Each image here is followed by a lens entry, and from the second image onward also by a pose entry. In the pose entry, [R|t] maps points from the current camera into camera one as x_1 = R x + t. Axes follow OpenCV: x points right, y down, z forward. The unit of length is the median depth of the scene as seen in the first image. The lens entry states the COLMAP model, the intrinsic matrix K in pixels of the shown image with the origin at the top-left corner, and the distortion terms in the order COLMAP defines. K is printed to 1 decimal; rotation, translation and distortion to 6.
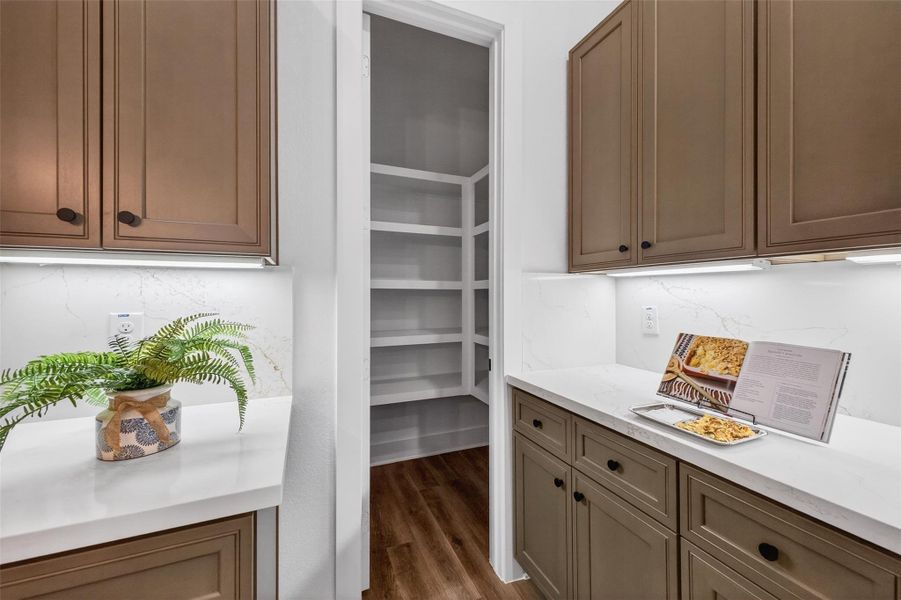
lens RADIAL K [[362.7, 0, 452.1], [0, 362.7, 296.8], [0, 0, 1]] dist [0.011514, -0.000317]
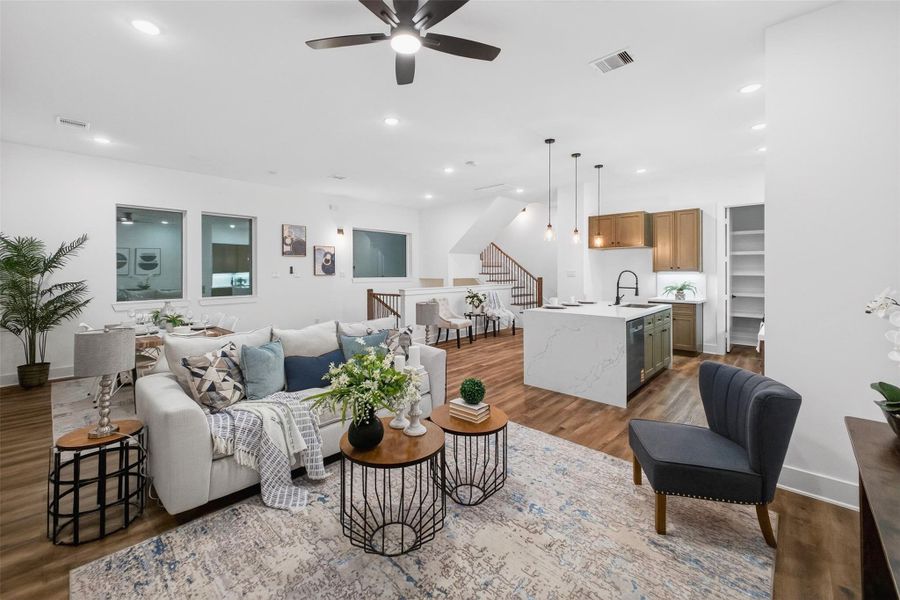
lens RADIAL K [[362.3, 0, 454.2], [0, 362.3, 273.3], [0, 0, 1]] dist [0.001059, -0.000037]
pose [[0.438502, 0.000480, -0.898730, 2.602503], [-0.009098, 0.999951, -0.003905, -0.012701], [0.898684, 0.009889, 0.438485, -4.423000]]
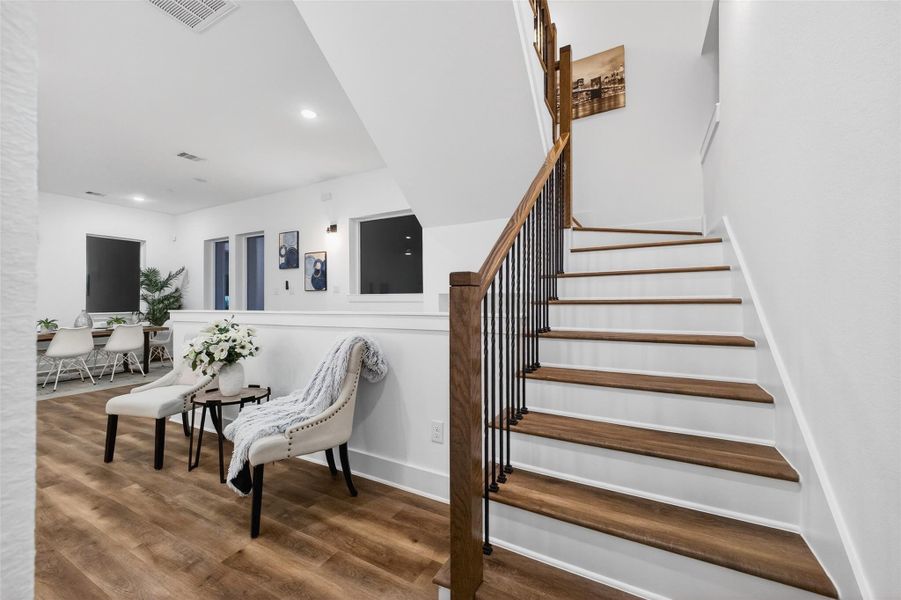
lens RADIAL K [[362.7, 0, 452.1], [0, 362.7, 296.8], [0, 0, 1]] dist [0.011514, -0.000317]
pose [[-0.778783, -0.000937, -0.627292, -2.304587], [-0.002023, 0.999997, 0.001017, 0.080381], [0.627290, 0.002061, -0.778783, 0.911810]]
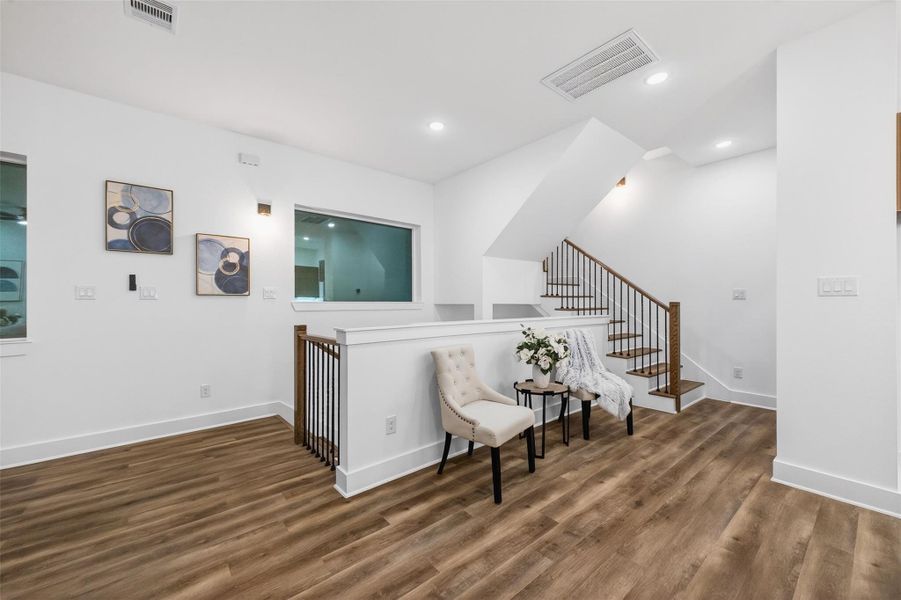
lens RADIAL K [[361.2, 0, 453.0], [0, 361.2, 301.1], [0, 0, 1]] dist [0.013475, -0.000442]
pose [[0.311474, -0.004268, -0.950245, -0.418296], [-0.010593, 0.999912, -0.007964, 0.066879], [0.950196, 0.012547, 0.311401, -2.850588]]
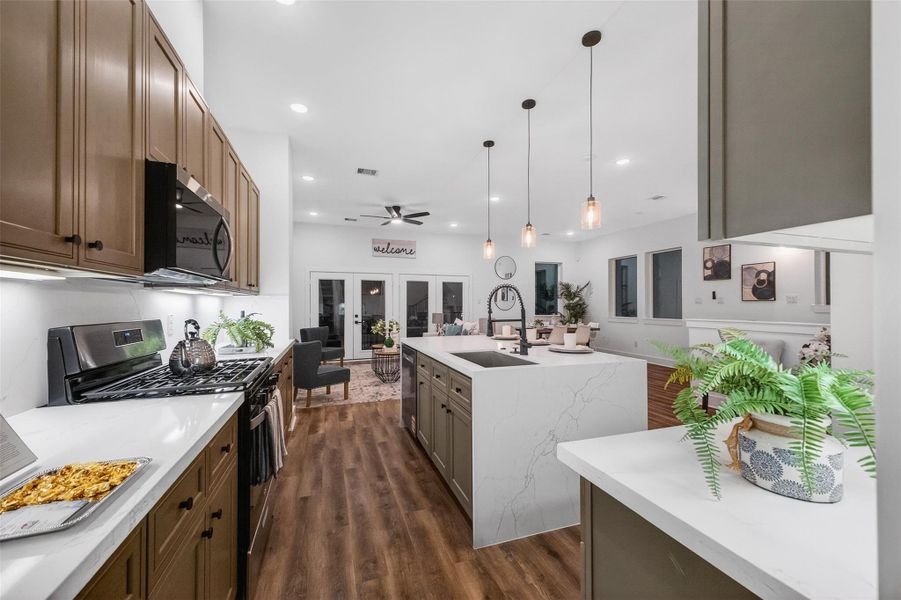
lens RADIAL K [[352.9, 0, 452.3], [0, 352.9, 304.5], [0, 0, 1]] dist [0.005956, -0.000195]
pose [[-0.998953, 0.002423, 0.045686, -0.085224], [0.003069, 0.999896, 0.014066, -0.013146], [-0.045647, 0.014192, -0.998857, 1.056371]]
